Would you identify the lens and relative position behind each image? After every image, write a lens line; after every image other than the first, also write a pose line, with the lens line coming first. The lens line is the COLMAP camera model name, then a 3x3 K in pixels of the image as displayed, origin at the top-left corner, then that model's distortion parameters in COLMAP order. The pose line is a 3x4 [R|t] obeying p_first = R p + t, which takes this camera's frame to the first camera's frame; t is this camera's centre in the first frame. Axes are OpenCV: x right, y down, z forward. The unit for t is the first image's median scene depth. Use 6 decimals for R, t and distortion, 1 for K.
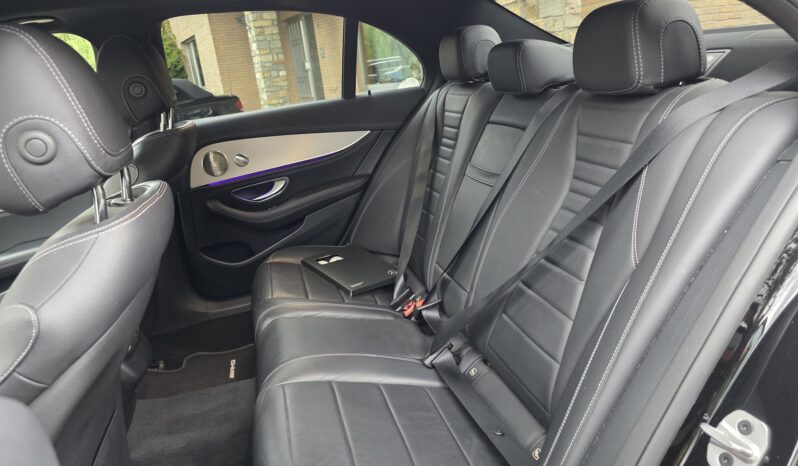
lens RADIAL K [[537.8, 0, 391.3], [0, 537.8, 231.8], [0, 0, 1]] dist [0.045378, -0.039225]
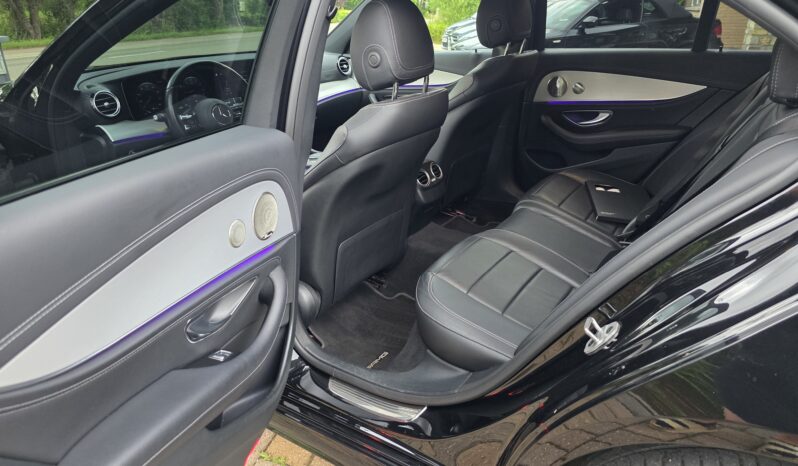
lens RADIAL K [[537.8, 0, 391.3], [0, 537.8, 231.8], [0, 0, 1]] dist [0.045378, -0.039225]
pose [[0.639552, 0.387485, -0.663950, 0.387359], [-0.277256, 0.921813, 0.270907, -0.048560], [0.717010, 0.010825, 0.696979, -0.145695]]
